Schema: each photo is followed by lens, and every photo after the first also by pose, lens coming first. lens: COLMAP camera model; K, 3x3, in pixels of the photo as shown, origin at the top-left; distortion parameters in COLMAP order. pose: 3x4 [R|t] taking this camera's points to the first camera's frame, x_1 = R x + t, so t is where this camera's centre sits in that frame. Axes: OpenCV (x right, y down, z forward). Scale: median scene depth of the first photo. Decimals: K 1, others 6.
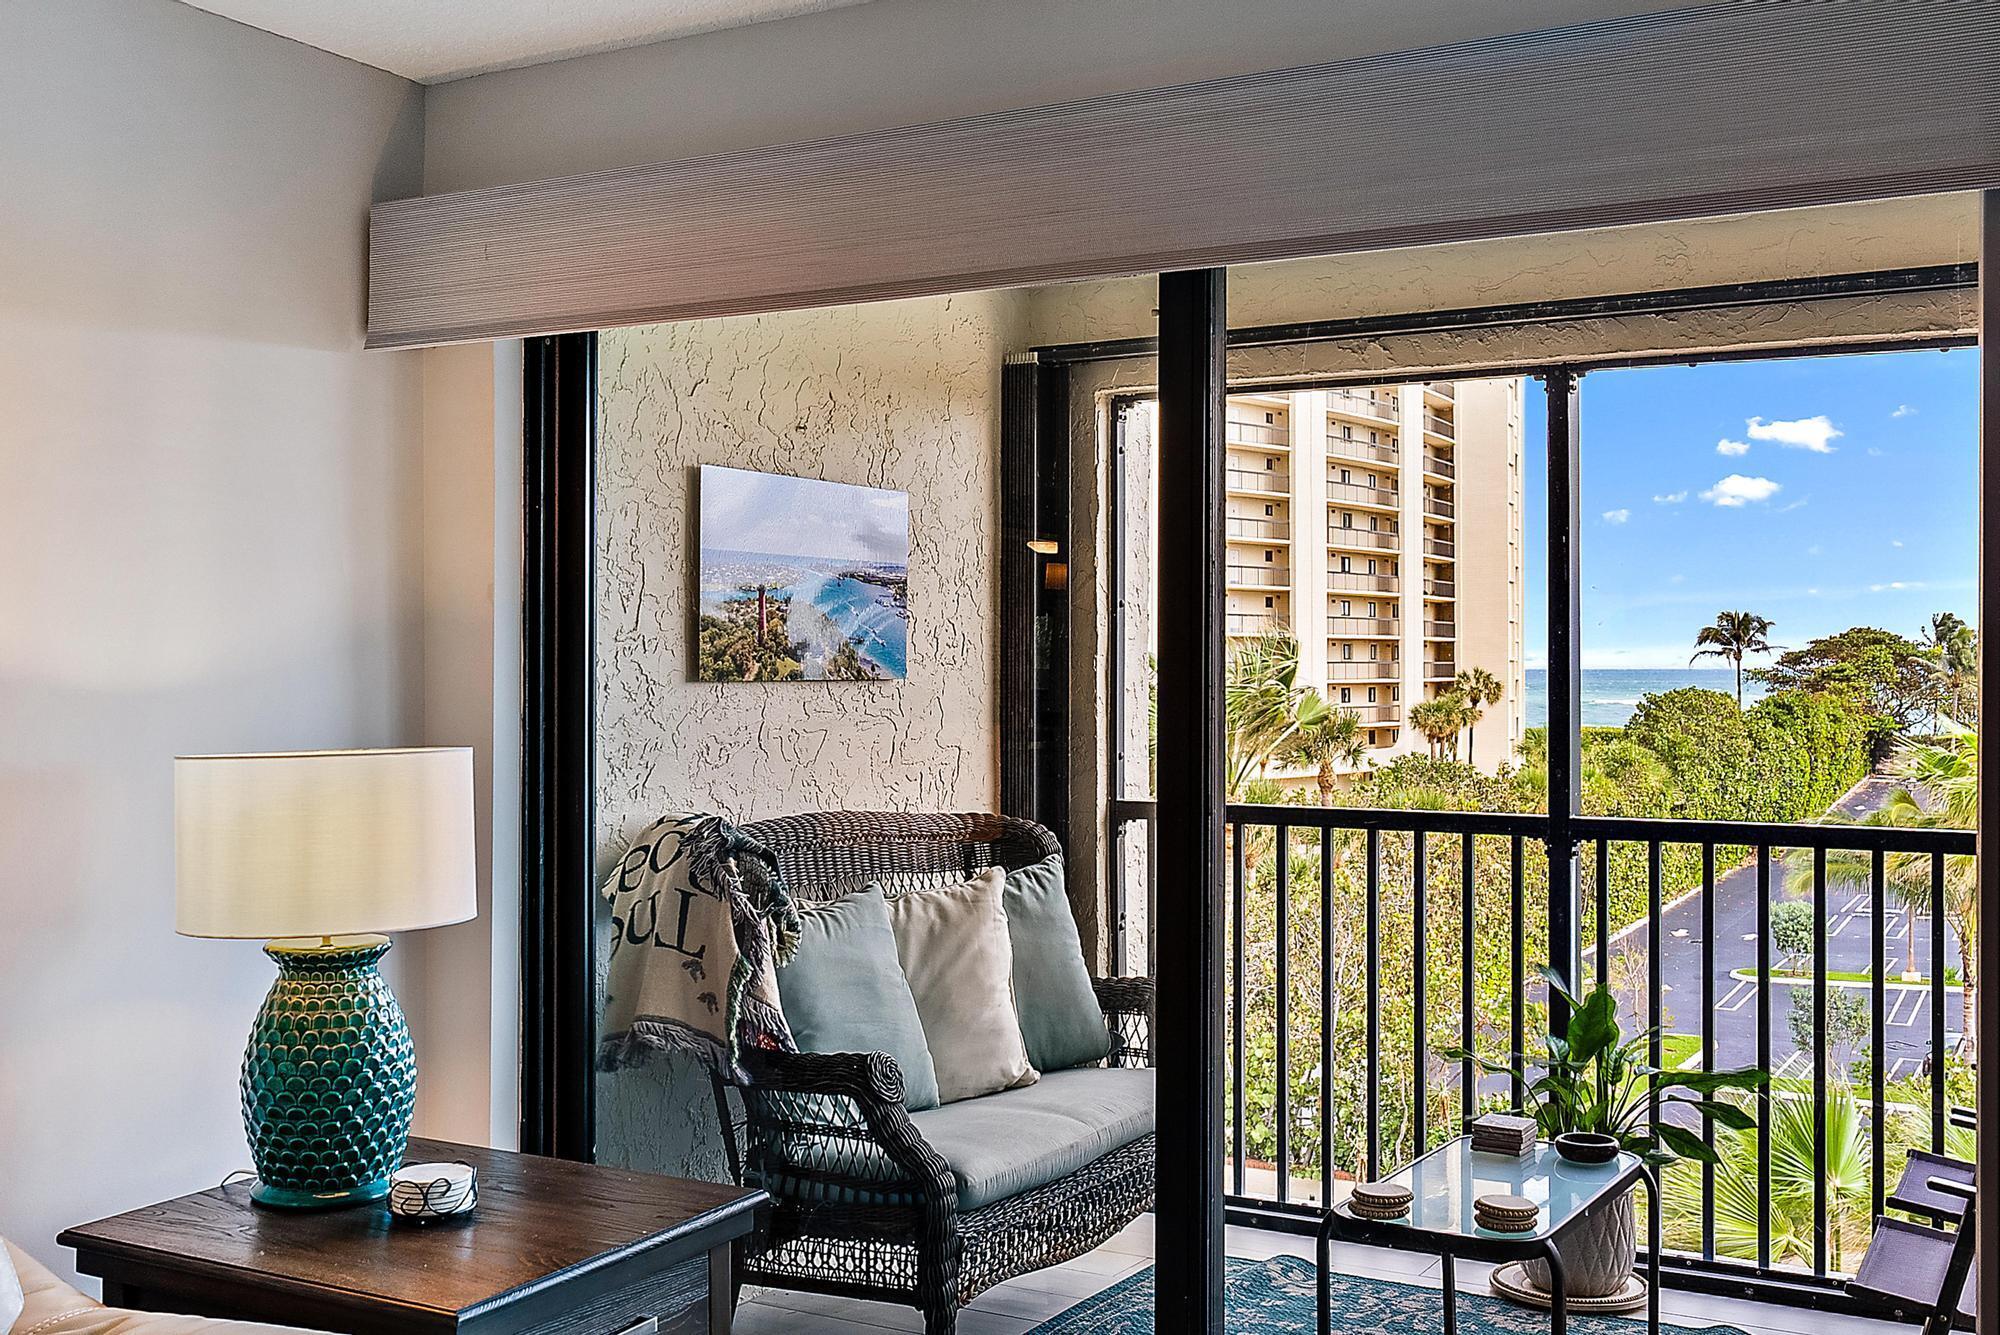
lens RADIAL K [[2076.6, 0, 1108.1], [0, 2076.6, 651.2], [0, 0, 1]] dist [-0.061994, 0.000000]
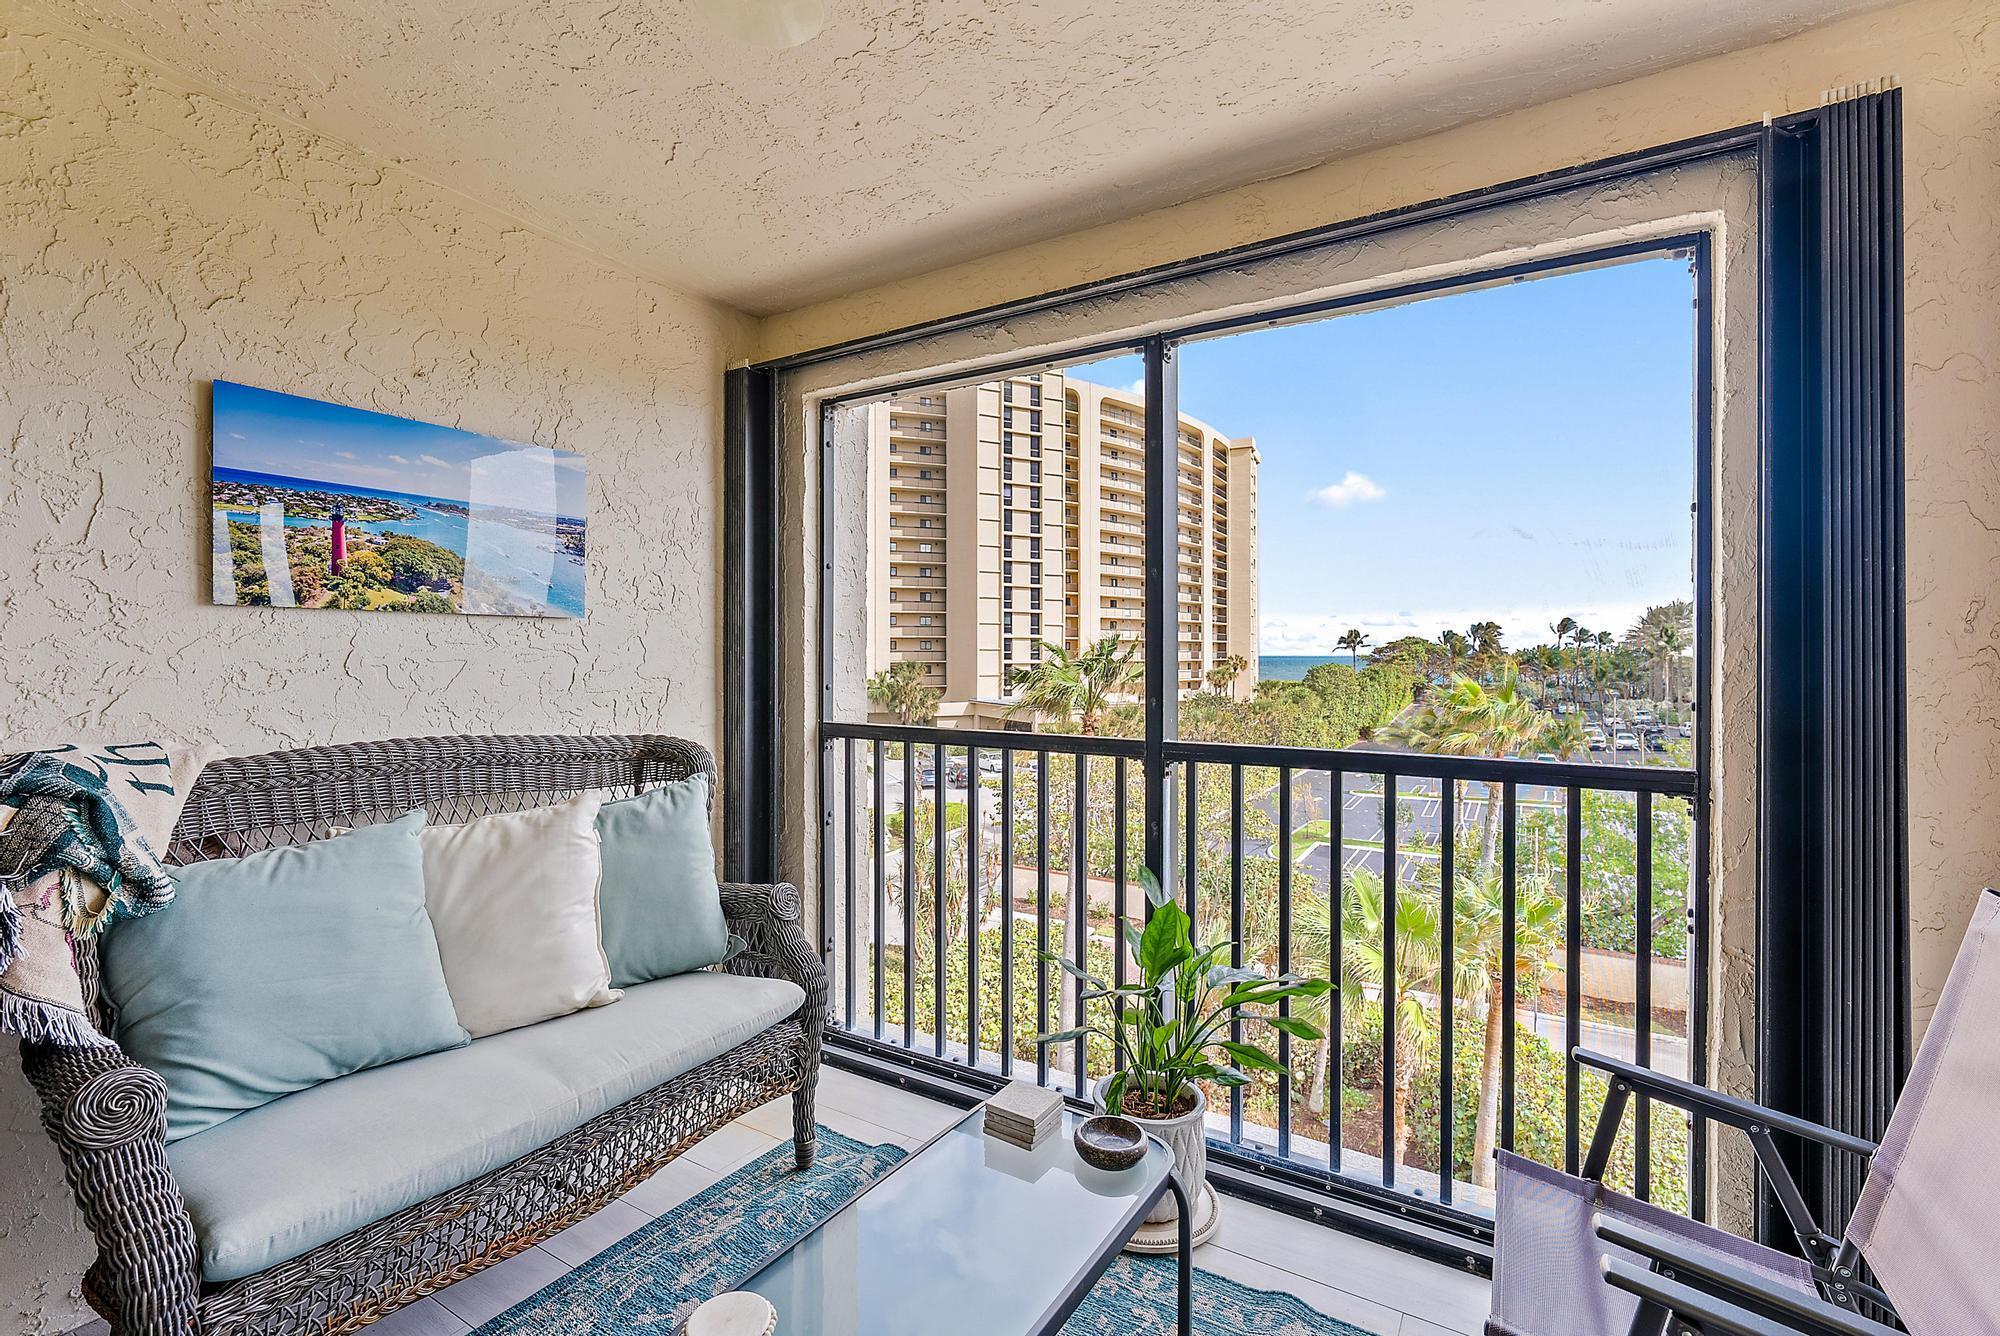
lens RADIAL K [[885.1, 0, 1057.0], [0, 885.1, 656.6], [0, 0, 1]] dist [-0.007288, -0.000662]
pose [[0.999583, 0.001222, -0.028846, 0.178516], [-0.000958, 0.999958, 0.009162, 0.029952], [0.028856, -0.009130, 0.999542, 0.518393]]
